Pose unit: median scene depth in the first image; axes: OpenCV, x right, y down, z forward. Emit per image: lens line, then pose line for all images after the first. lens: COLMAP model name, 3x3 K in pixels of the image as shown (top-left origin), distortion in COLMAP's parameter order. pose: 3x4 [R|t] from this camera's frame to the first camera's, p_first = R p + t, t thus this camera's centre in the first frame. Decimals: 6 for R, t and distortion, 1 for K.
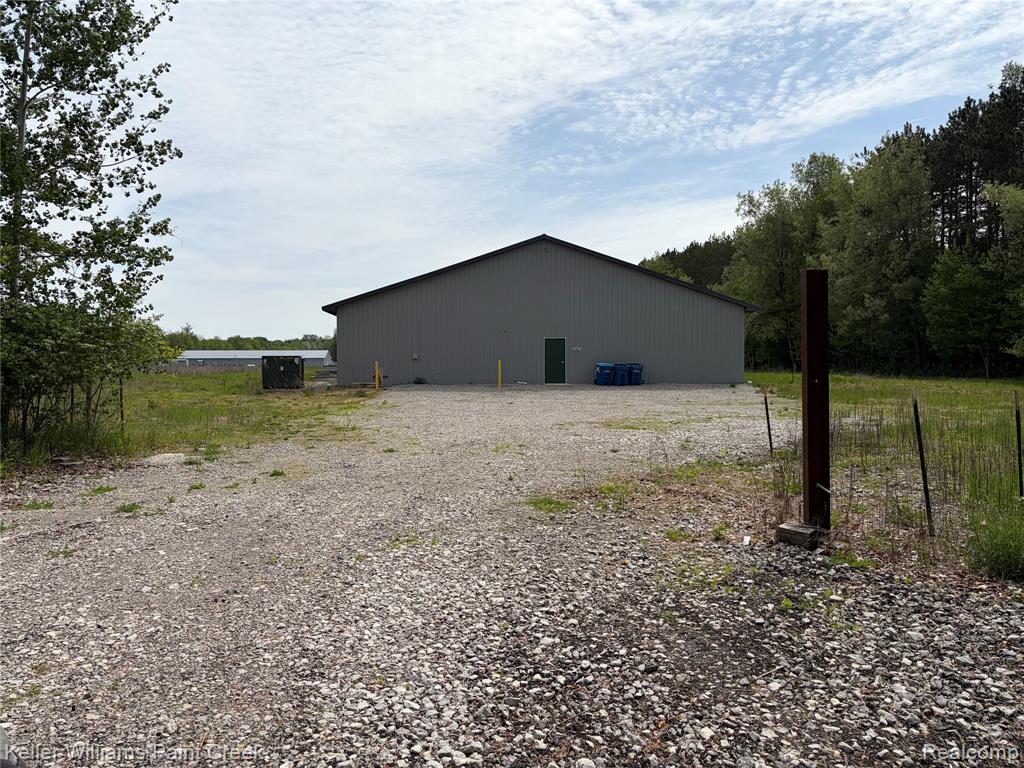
lens RADIAL K [[774.6, 0, 512.0], [0, 774.6, 384.0], [0, 0, 1]] dist [0.010383, -0.008966]
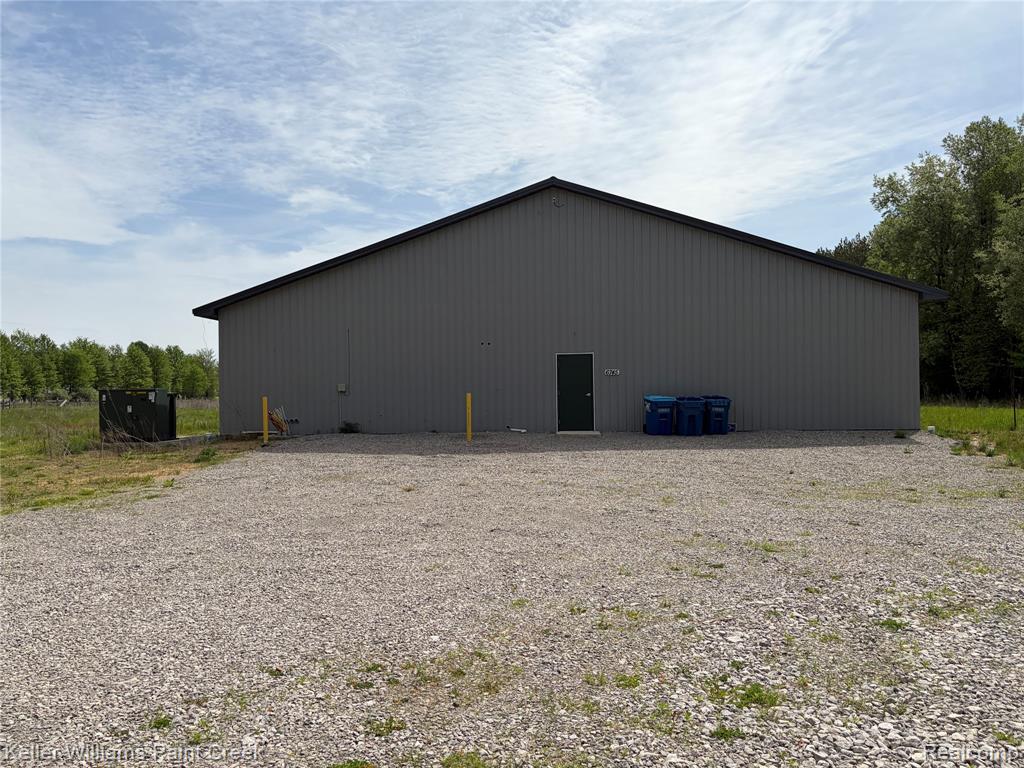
lens RADIAL K [[774.6, 0, 512.0], [0, 774.6, 384.0], [0, 0, 1]] dist [0.010383, -0.008966]
pose [[0.990620, -0.008935, -0.136353, 0.023200], [0.003195, 0.999101, -0.042262, -0.003115], [0.136608, 0.041430, 0.989758, 0.109473]]
